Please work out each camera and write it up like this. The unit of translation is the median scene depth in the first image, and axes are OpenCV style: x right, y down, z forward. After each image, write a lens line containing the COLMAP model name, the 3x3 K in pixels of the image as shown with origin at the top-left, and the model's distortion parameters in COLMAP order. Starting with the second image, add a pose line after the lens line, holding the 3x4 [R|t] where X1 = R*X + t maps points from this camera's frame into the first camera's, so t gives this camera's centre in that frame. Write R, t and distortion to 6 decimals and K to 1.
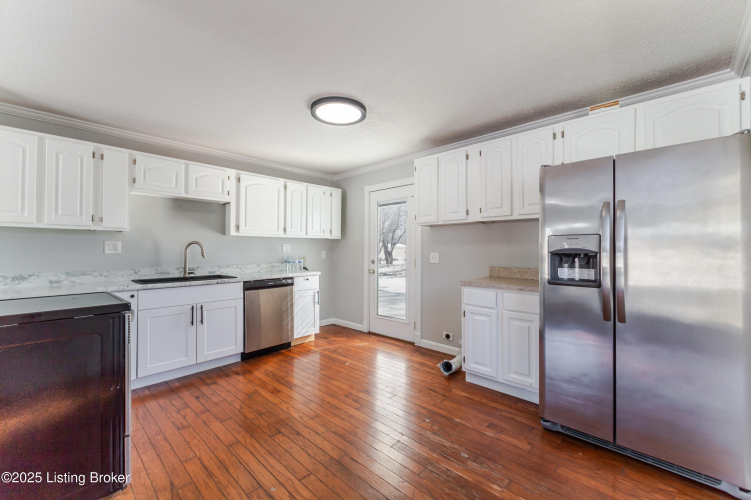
lens RADIAL K [[306.4, 0, 371.2], [0, 306.4, 249.0], [0, 0, 1]] dist [-0.000615, -0.001227]
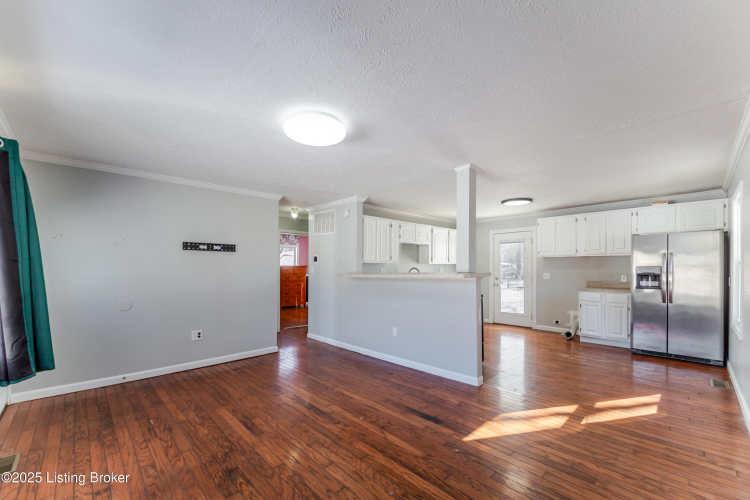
lens RADIAL K [[306.0, 0, 371.8], [0, 306.0, 271.8], [0, 0, 1]] dist [-0.000615, -0.001227]
pose [[0.999490, -0.006624, -0.031246, -0.840284], [0.007255, 0.999771, 0.020135, -0.042718], [0.031106, -0.020351, 0.999309, -0.847151]]
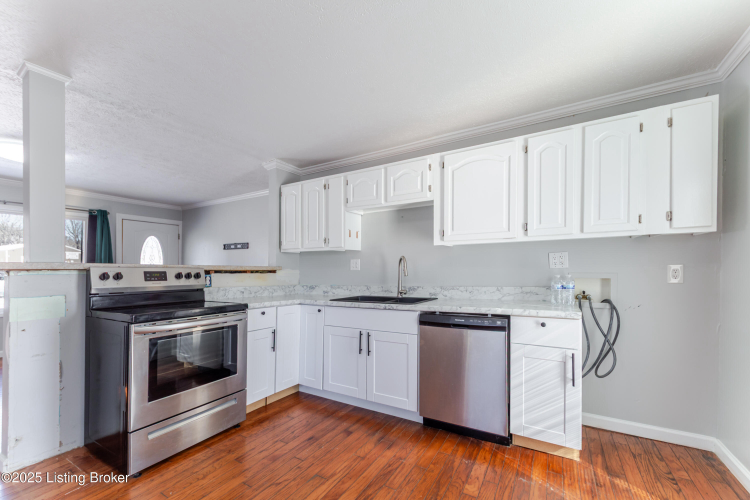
lens RADIAL K [[306.0, 0, 376.1], [0, 306.0, 268.8], [0, 0, 1]] dist [-0.000615, -0.001227]
pose [[0.230696, -0.007041, -0.973000, 0.250651], [0.011590, 0.999923, -0.004488, 0.014338], [0.972957, -0.010241, 0.230760, 0.803034]]
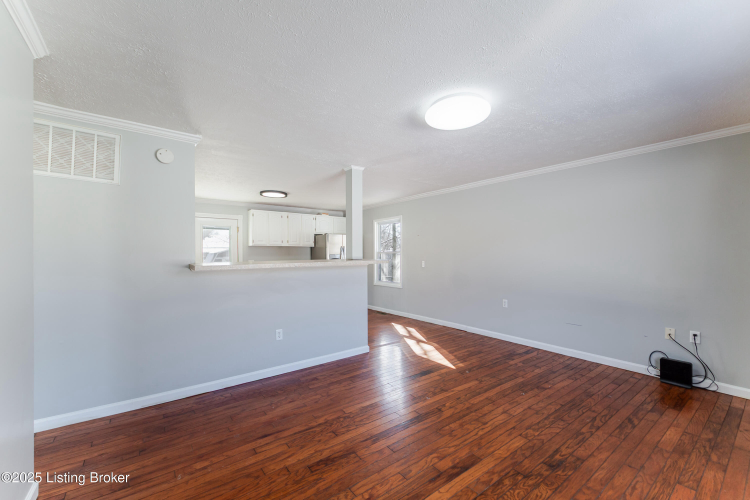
lens RADIAL K [[306.0, 0, 370.2], [0, 306.0, 255.2], [0, 0, 1]] dist [-0.000615, -0.001227]
pose [[0.160312, -0.004260, 0.987057, -1.784942], [-0.006924, 0.999961, 0.005440, -0.038754], [-0.987042, -0.007707, 0.160276, 0.005875]]
